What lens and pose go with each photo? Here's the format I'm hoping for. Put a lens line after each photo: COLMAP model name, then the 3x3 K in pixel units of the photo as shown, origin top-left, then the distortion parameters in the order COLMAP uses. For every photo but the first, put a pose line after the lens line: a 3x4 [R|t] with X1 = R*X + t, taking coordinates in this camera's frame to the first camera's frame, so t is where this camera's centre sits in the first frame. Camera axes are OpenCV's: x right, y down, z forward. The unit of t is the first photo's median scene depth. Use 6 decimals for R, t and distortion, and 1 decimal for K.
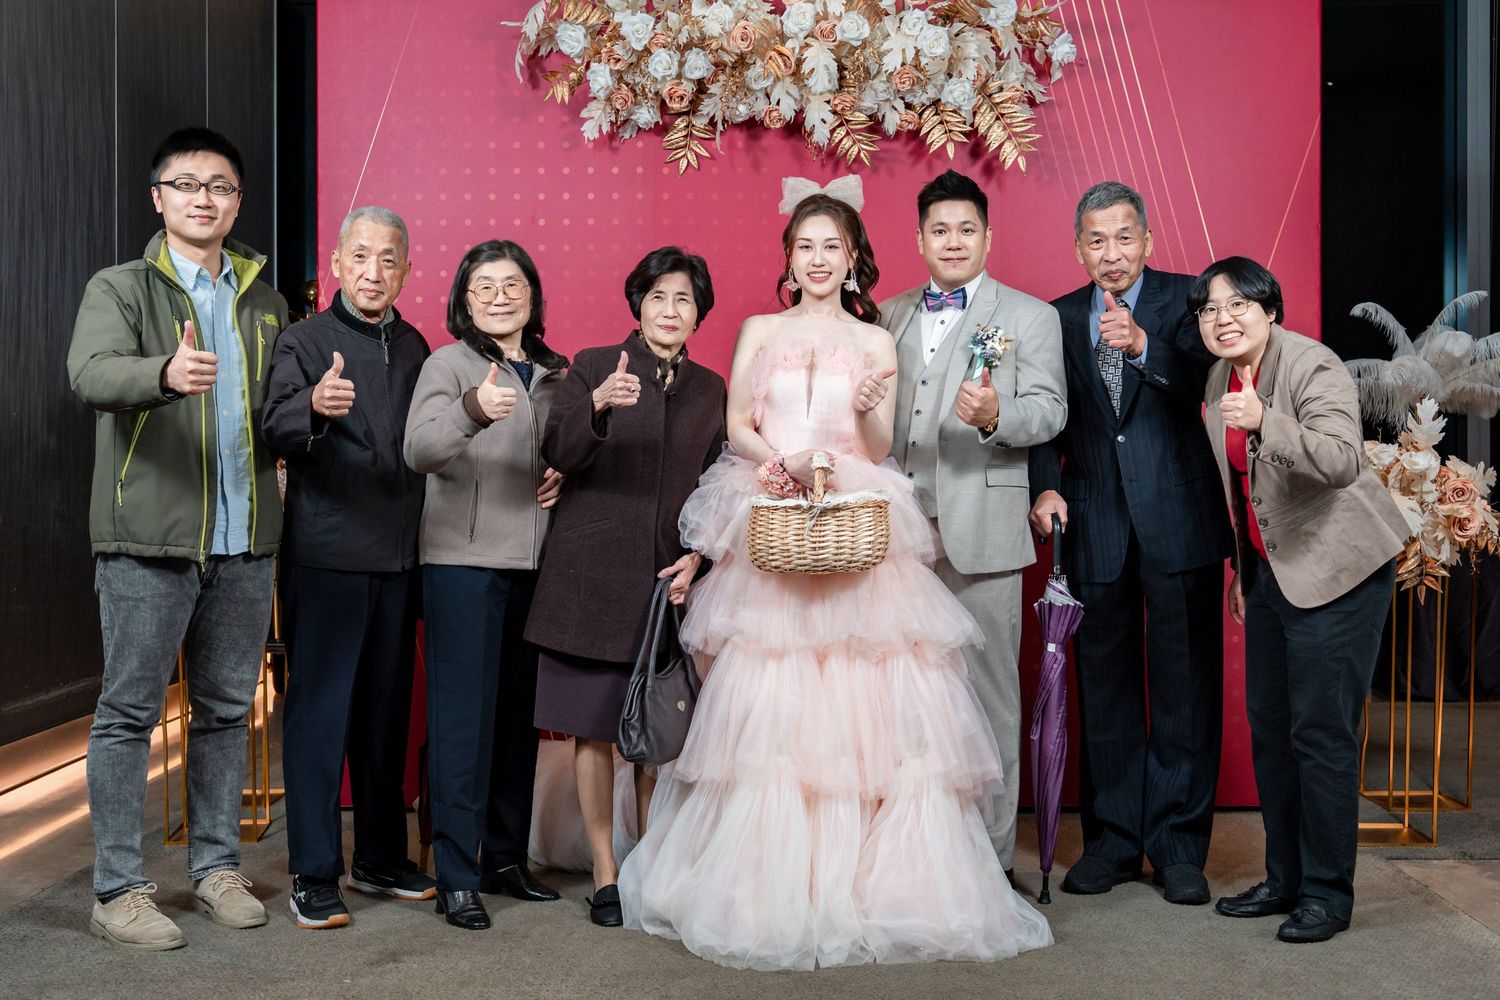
lens RADIAL K [[1737.2, 0, 768.9], [0, 1737.2, 486.0], [0, 0, 1]] dist [0.012281, 0.000000]
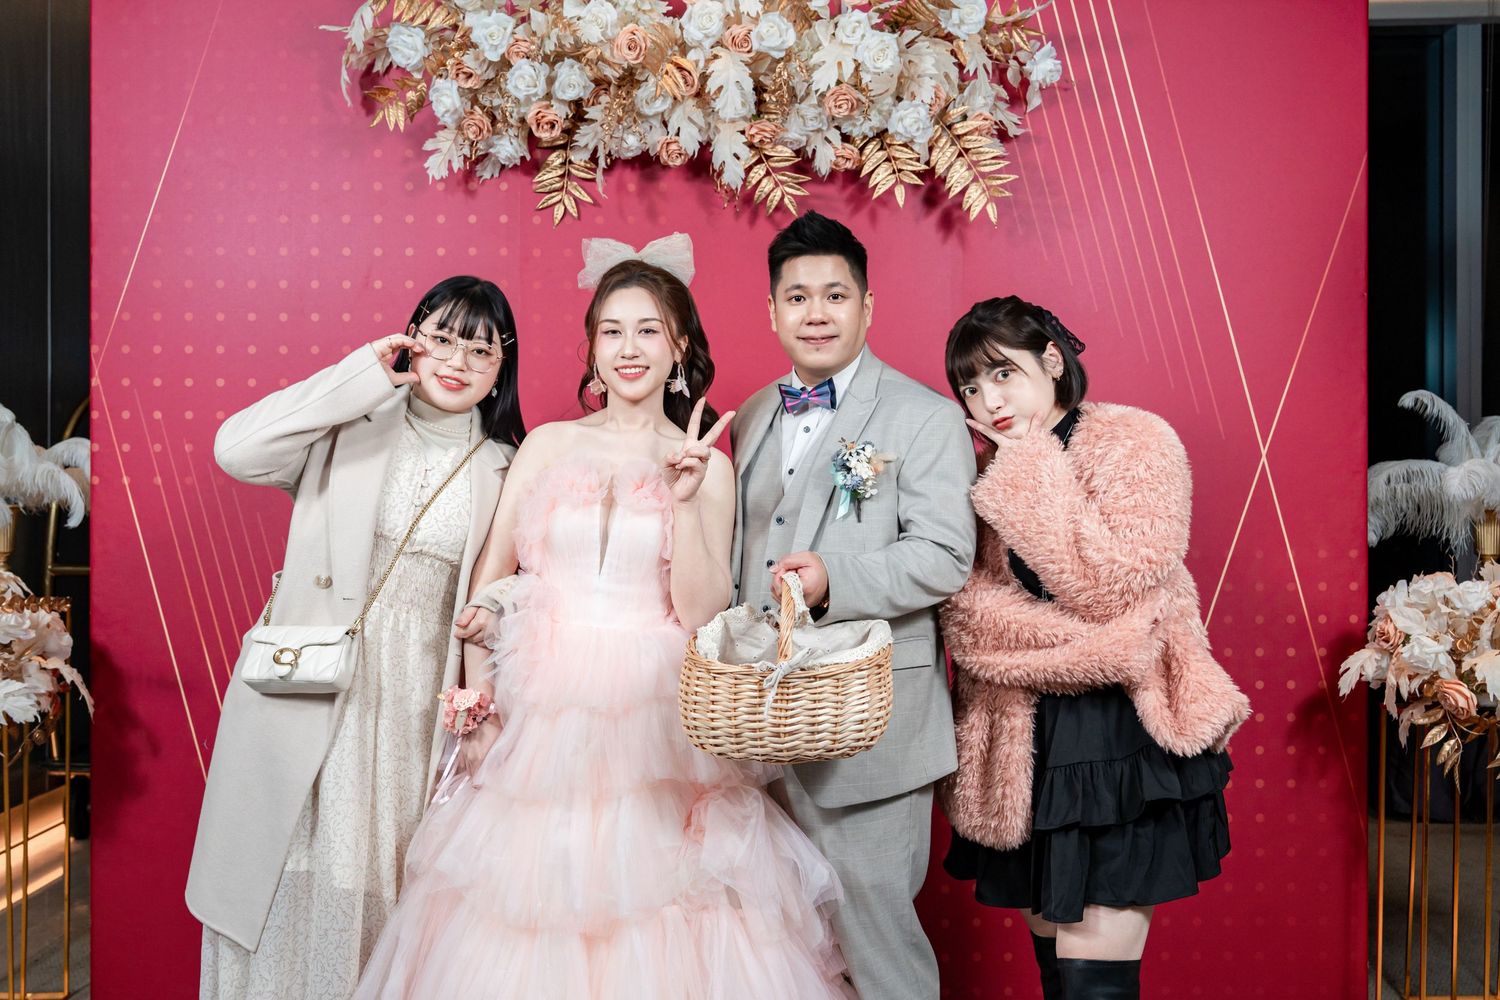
lens RADIAL K [[1496.5, 0, 753.0], [0, 1496.5, 501.4], [0, 0, 1]] dist [0.006541, 0.000000]
pose [[0.999849, 0.003076, 0.017107, 0.027808], [-0.002958, 0.999972, -0.006911, -0.051417], [-0.017128, 0.006859, 0.999830, 0.332610]]
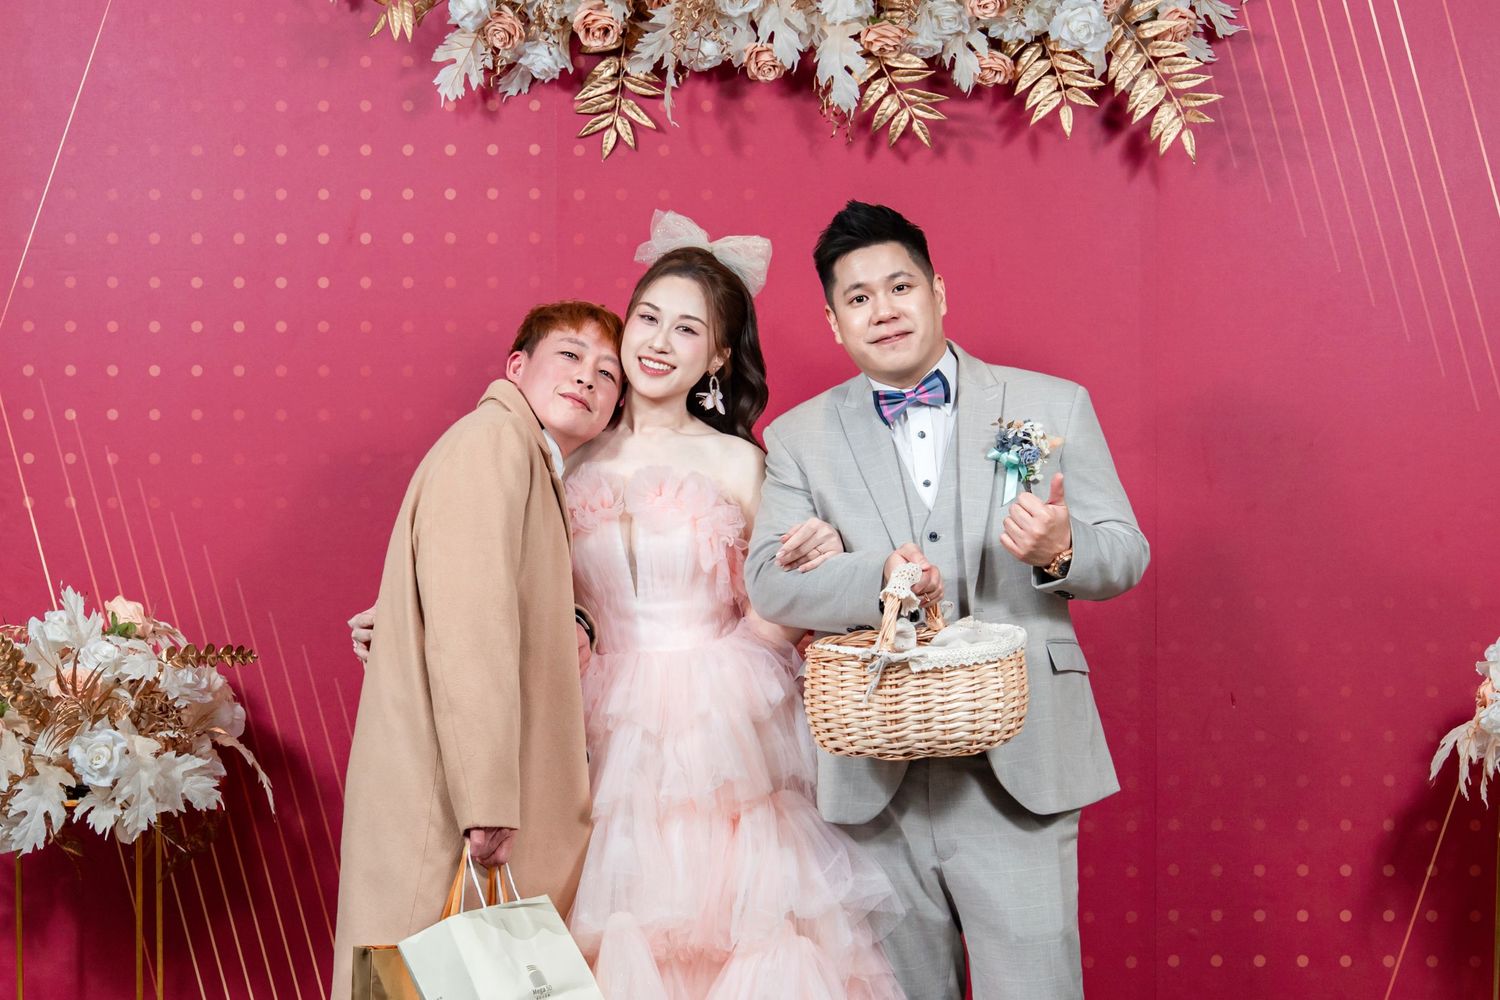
lens RADIAL K [[3691.6, 0, 771.8], [0, 3691.6, 666.4], [0, 0, 1]] dist [0.023794, 0.000000]
pose [[0.999816, 0.004592, -0.018605, 0.029512], [-0.004674, 0.999979, -0.004377, -0.004128], [0.018584, 0.004463, 0.999817, -0.238206]]
